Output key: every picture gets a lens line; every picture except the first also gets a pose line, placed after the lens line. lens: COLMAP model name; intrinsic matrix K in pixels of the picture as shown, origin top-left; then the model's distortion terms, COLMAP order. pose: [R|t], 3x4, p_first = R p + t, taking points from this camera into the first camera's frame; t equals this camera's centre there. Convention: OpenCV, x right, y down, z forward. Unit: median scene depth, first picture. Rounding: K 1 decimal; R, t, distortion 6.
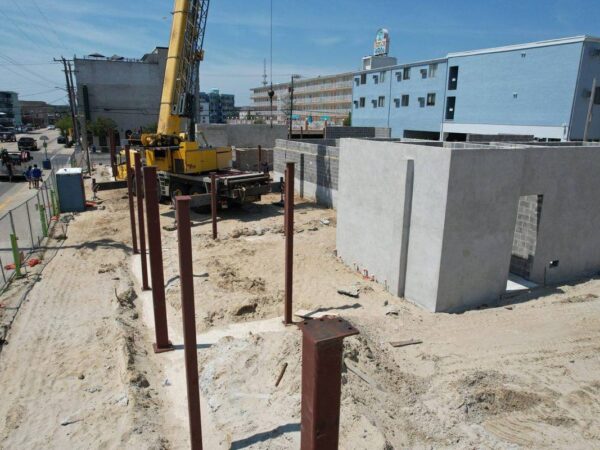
lens RADIAL K [[429.1, 0, 298.3], [0, 429.1, 223.6], [0, 0, 1]] dist [-0.028850, 0.028968]
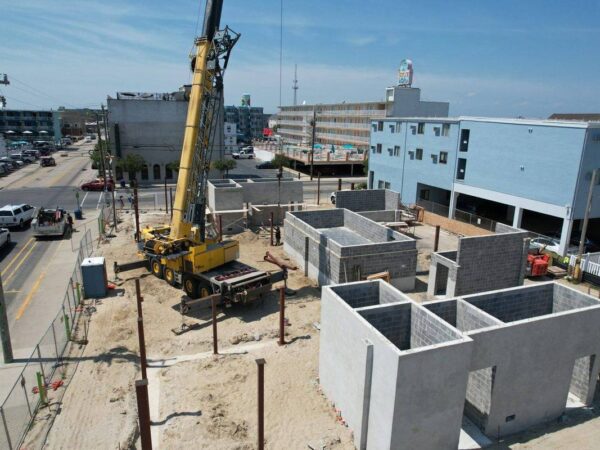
lens RADIAL K [[429.1, 0, 300.5], [0, 429.1, 226.8], [0, 0, 1]] dist [-0.028850, 0.028968]
pose [[0.997754, 0.021207, -0.063537, 0.065143], [-0.020584, 0.999734, 0.010437, -0.217123], [0.063741, -0.009106, 0.997925, -0.069362]]
